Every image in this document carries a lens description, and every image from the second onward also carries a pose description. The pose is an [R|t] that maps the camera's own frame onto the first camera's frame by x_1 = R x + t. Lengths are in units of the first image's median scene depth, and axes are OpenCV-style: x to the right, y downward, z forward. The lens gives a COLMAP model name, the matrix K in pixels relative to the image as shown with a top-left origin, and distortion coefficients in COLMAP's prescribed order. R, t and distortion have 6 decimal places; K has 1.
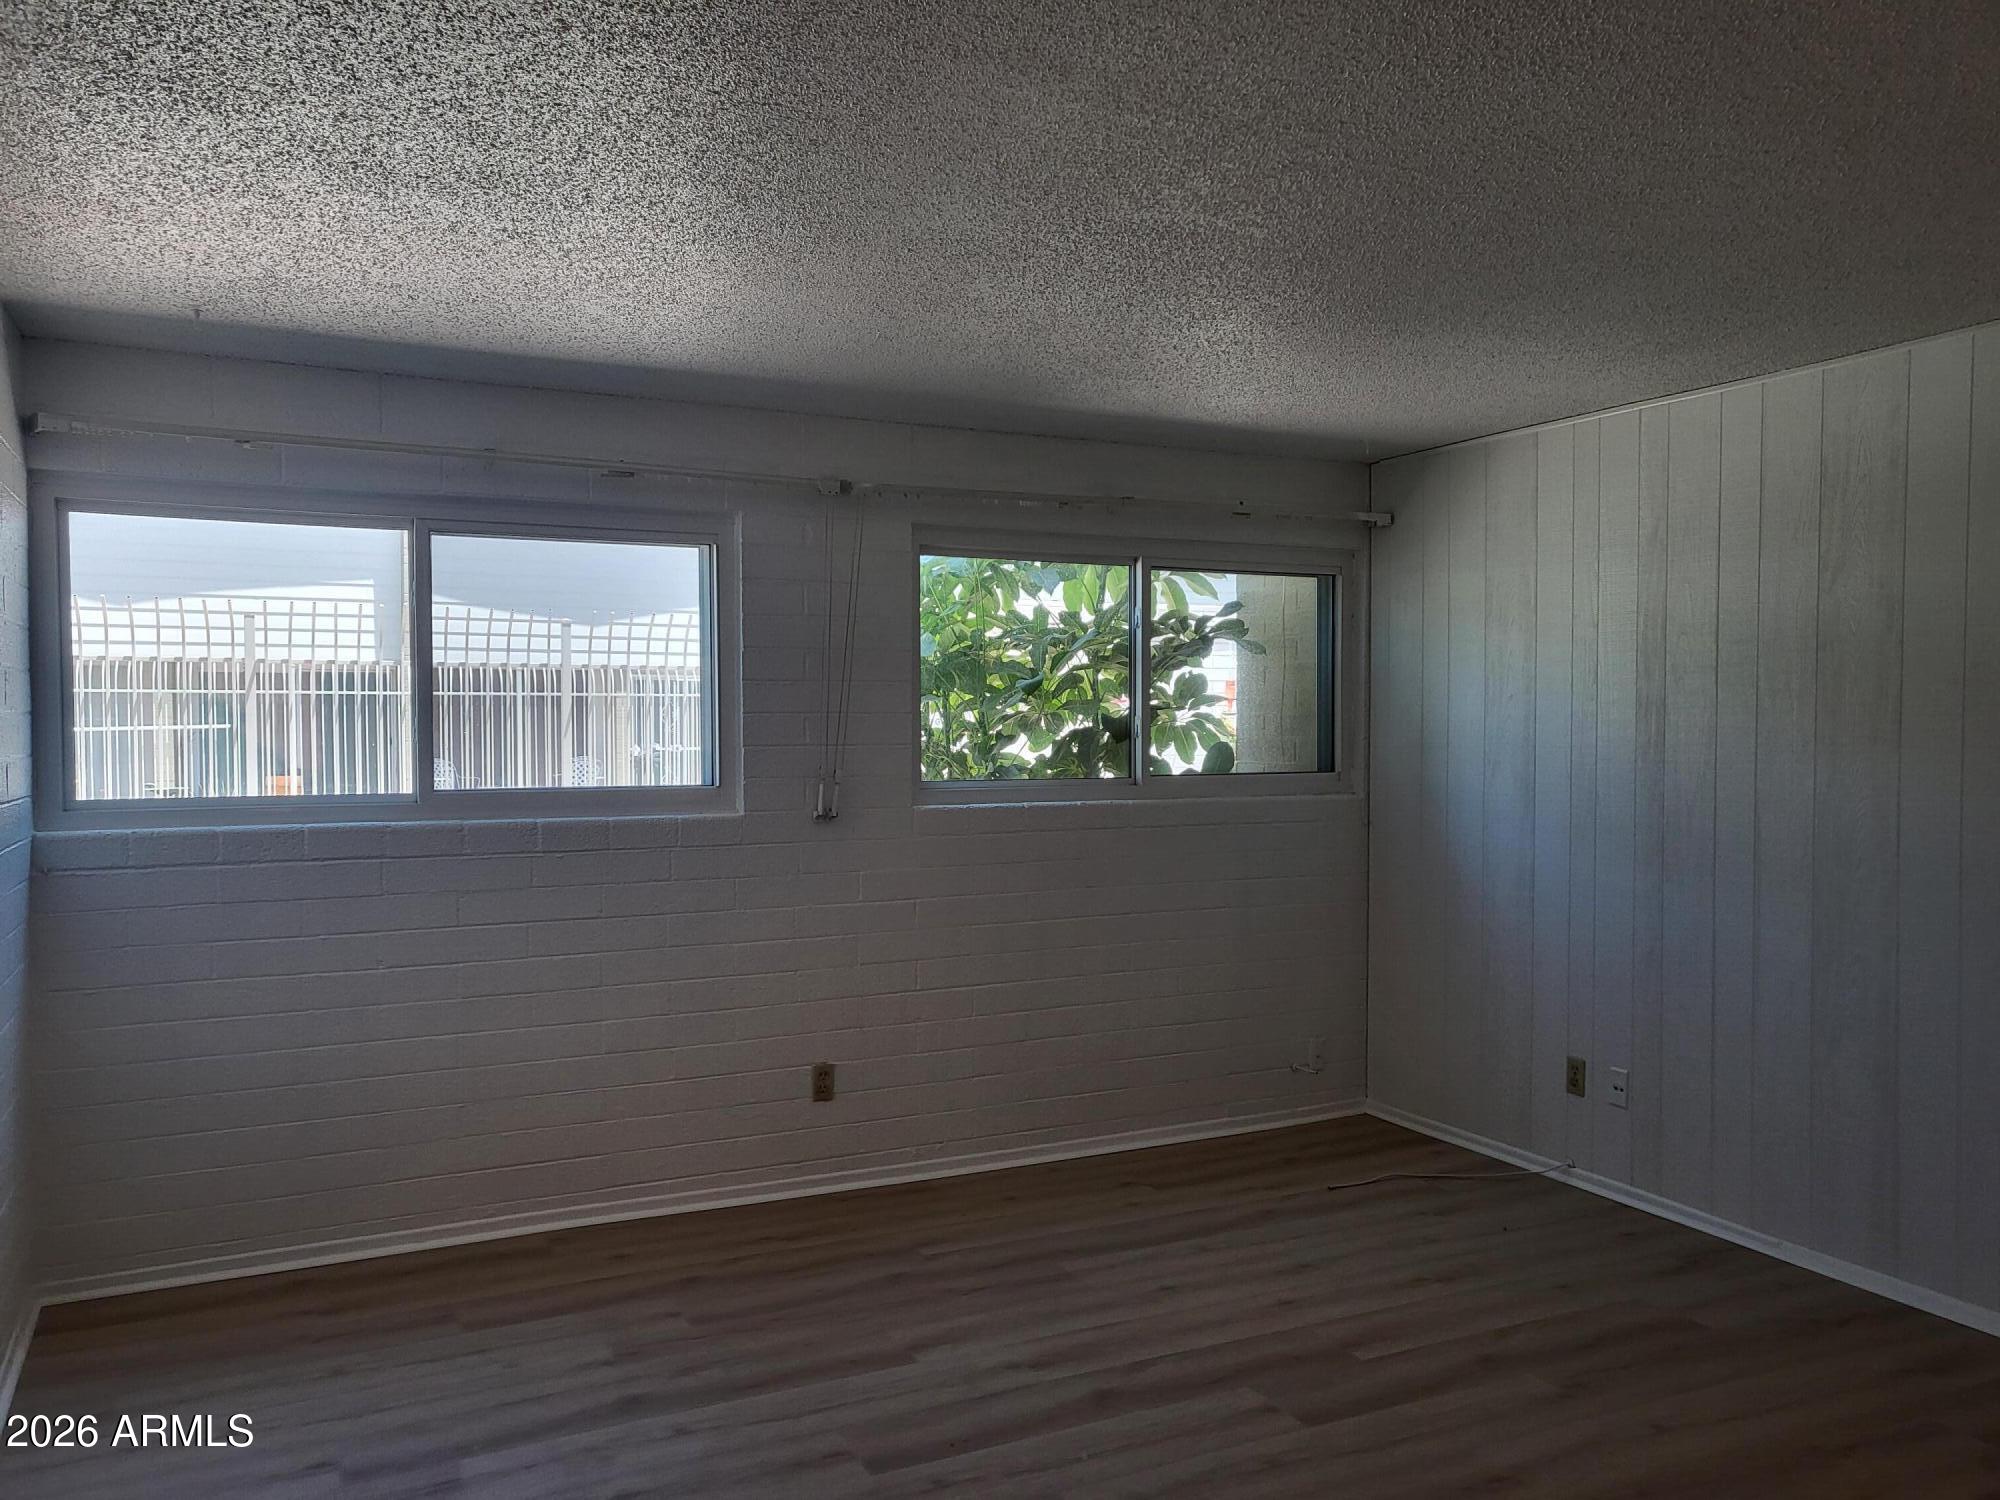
lens RADIAL K [[1556.2, 0, 987.4], [0, 1556.2, 761.7], [0, 0, 1]] dist [0.000752, 0.034831]
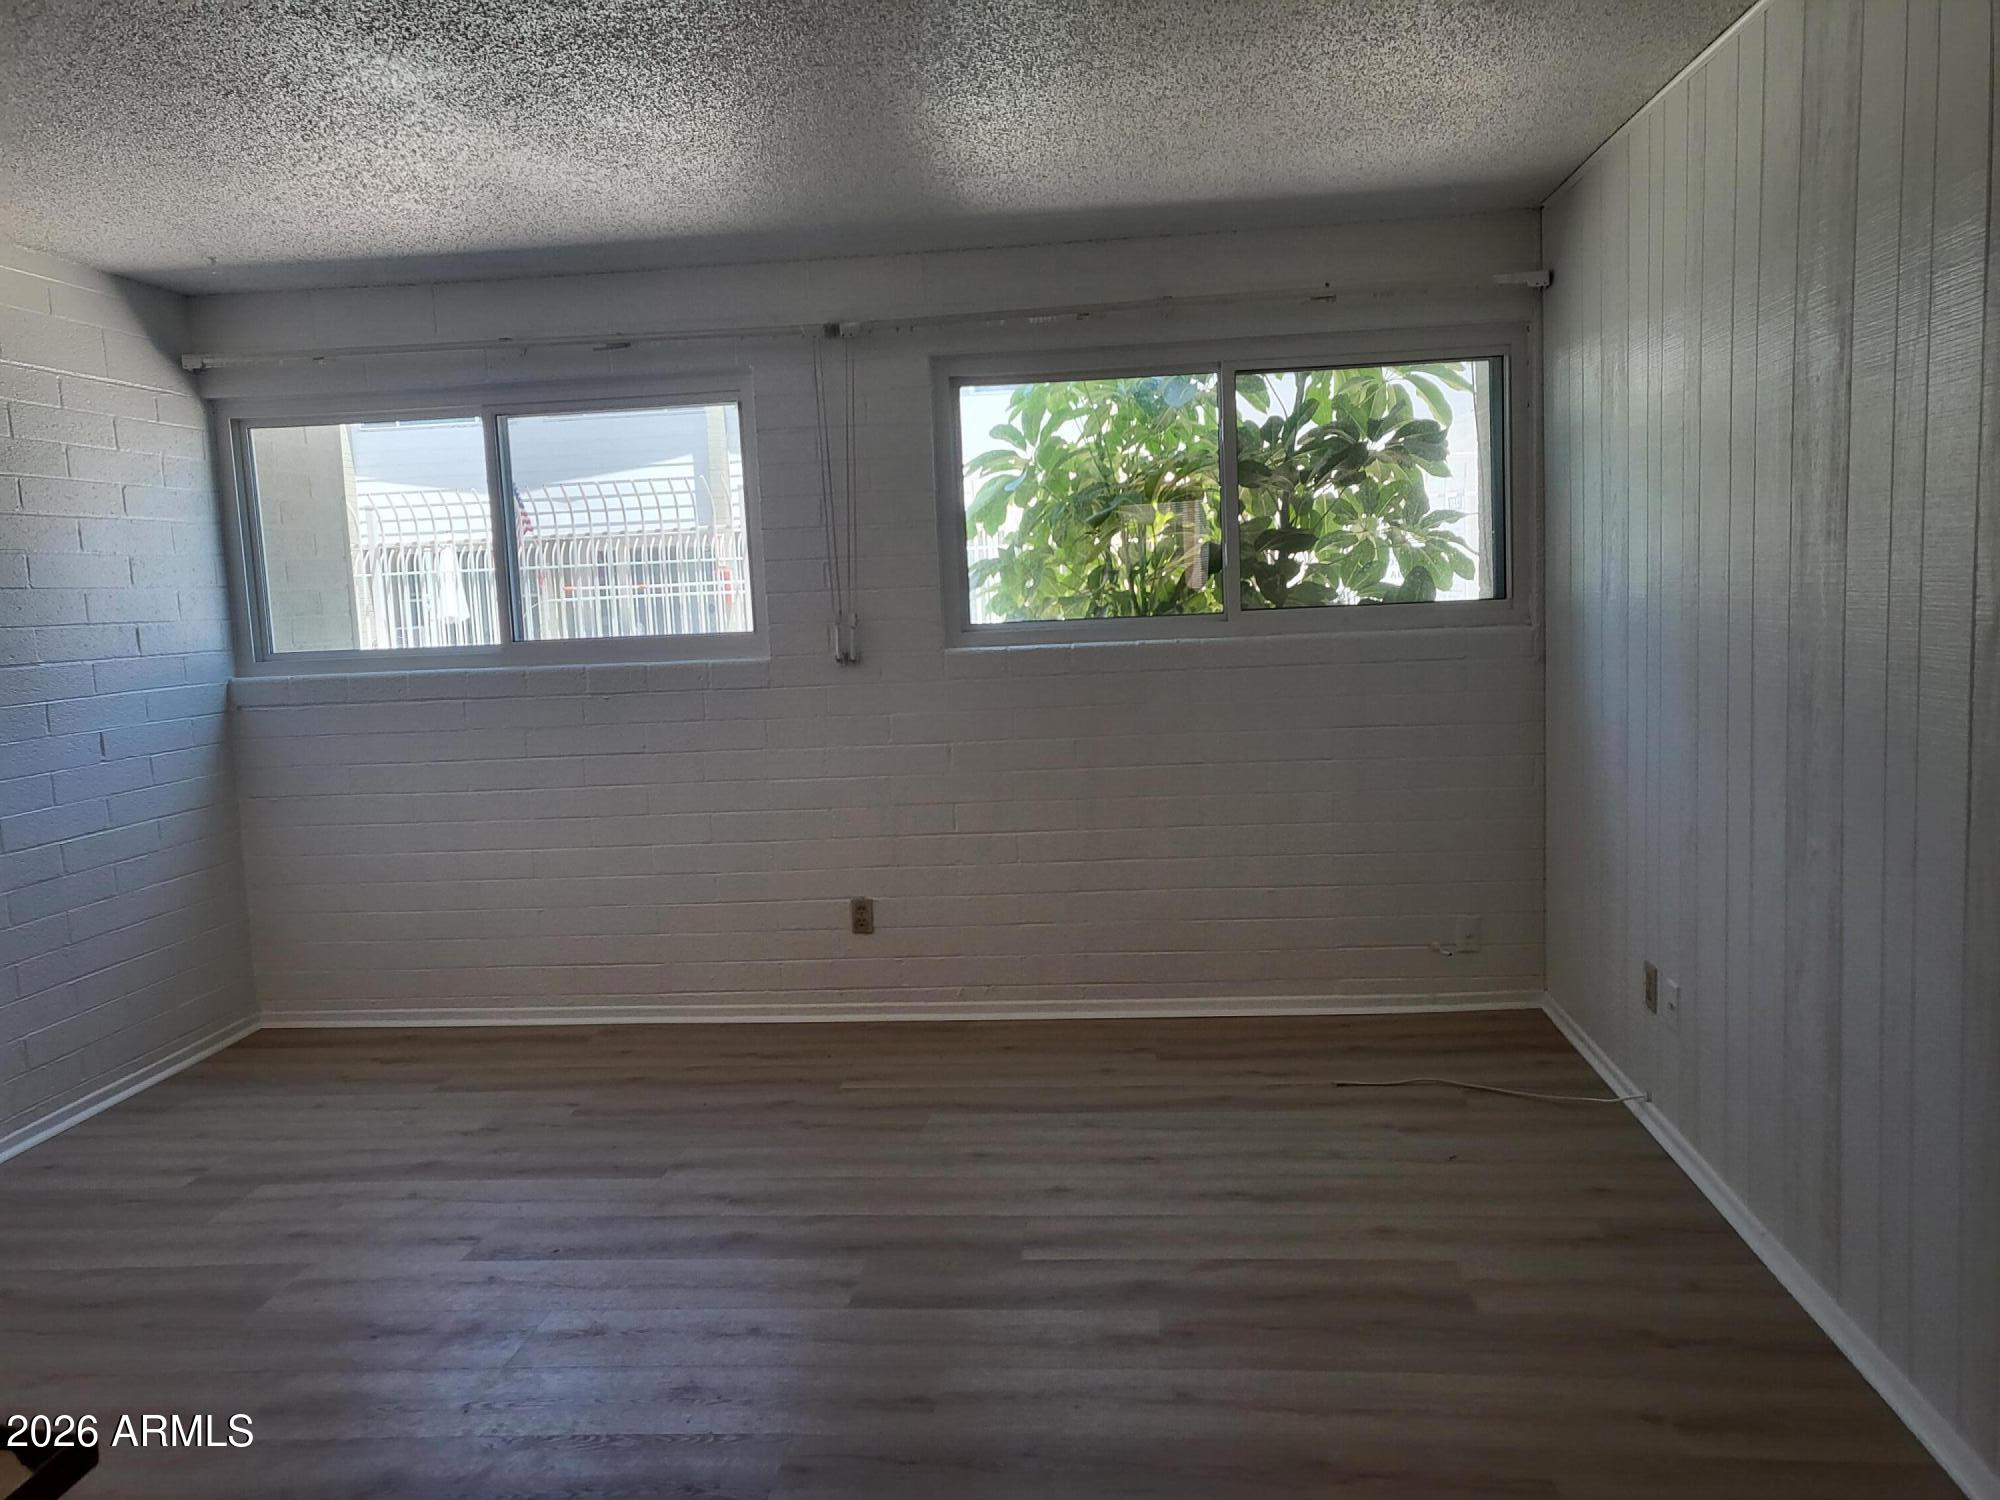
lens RADIAL K [[1556.2, 0, 989.6], [0, 1556.2, 744.6], [0, 0, 1]] dist [0.000752, 0.034831]
pose [[0.846477, 0.023378, -0.531912, 0.554792], [0.030223, 0.995315, 0.091842, -0.000427], [0.531567, -0.093819, 0.841804, 0.197678]]
